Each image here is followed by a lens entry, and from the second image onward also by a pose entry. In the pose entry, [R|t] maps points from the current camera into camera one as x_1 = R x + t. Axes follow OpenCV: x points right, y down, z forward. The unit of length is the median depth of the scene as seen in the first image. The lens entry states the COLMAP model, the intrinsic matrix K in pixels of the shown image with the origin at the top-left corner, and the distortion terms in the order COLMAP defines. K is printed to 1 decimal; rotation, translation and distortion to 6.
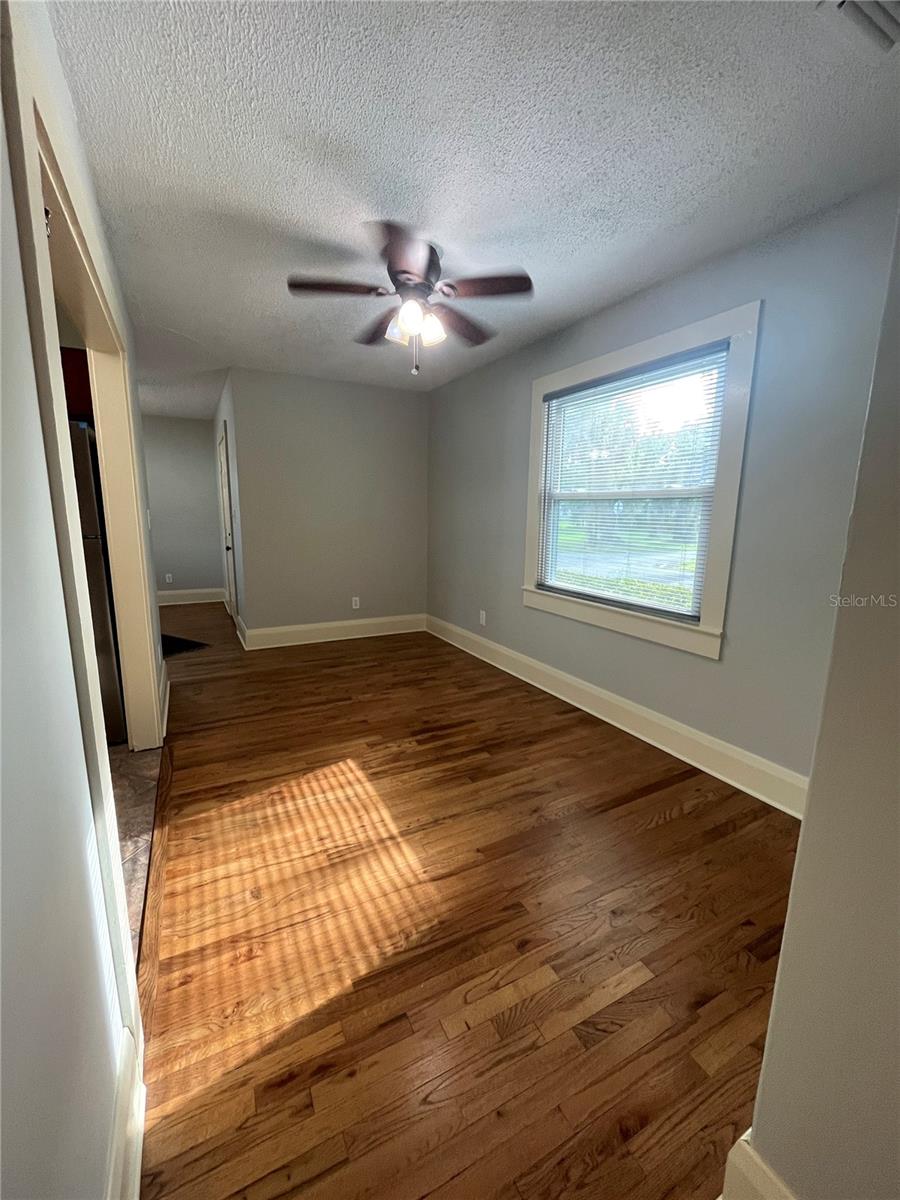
lens RADIAL K [[488.1, 0, 451.1], [0, 488.1, 598.0], [0, 0, 1]] dist [-0.006200, 0.001913]
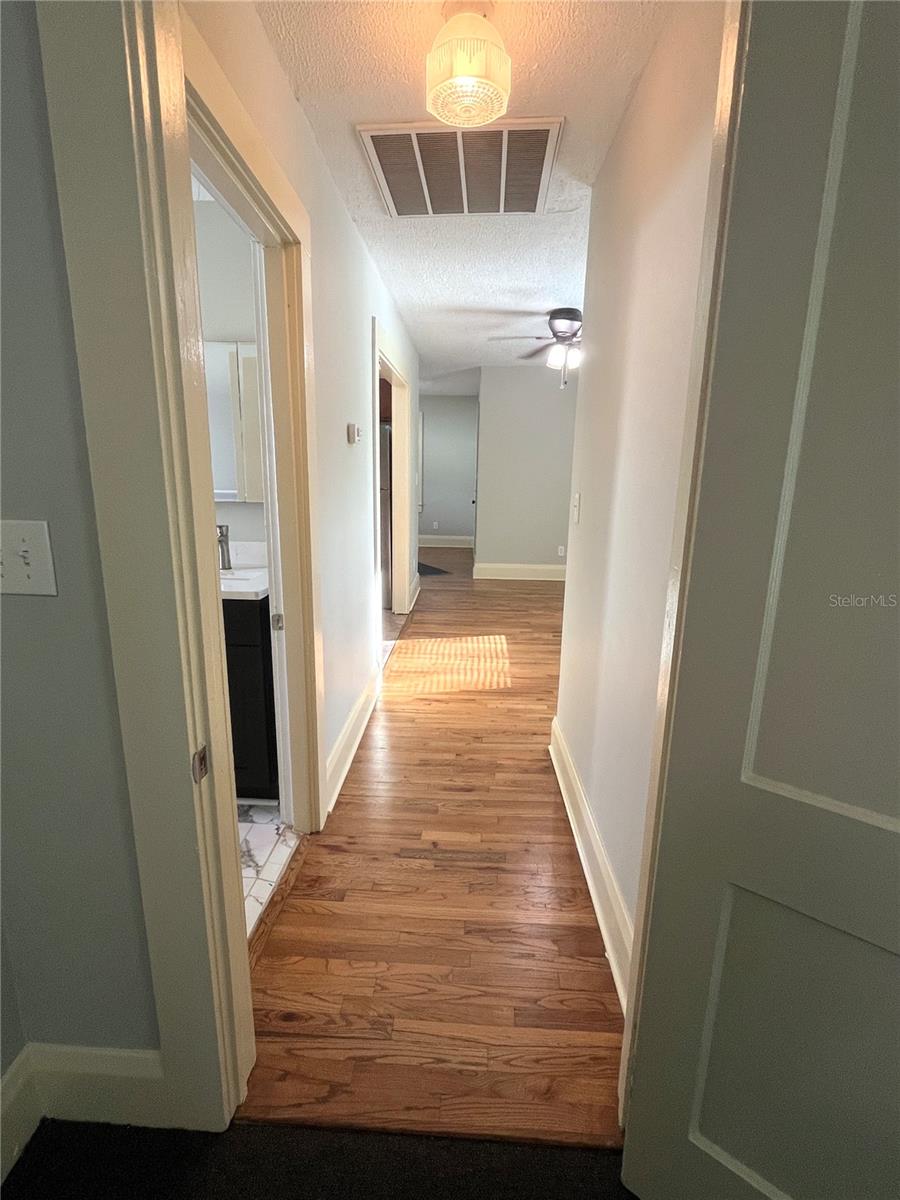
lens RADIAL K [[589.8, 0, 447.7], [0, 589.8, 600.0], [0, 0, 1]] dist [0.001177, 0.000130]
pose [[0.858904, 0.115677, -0.498902, 0.555884], [-0.093551, 0.993205, 0.069231, 0.101707], [0.503520, -0.012791, 0.863889, -0.721294]]
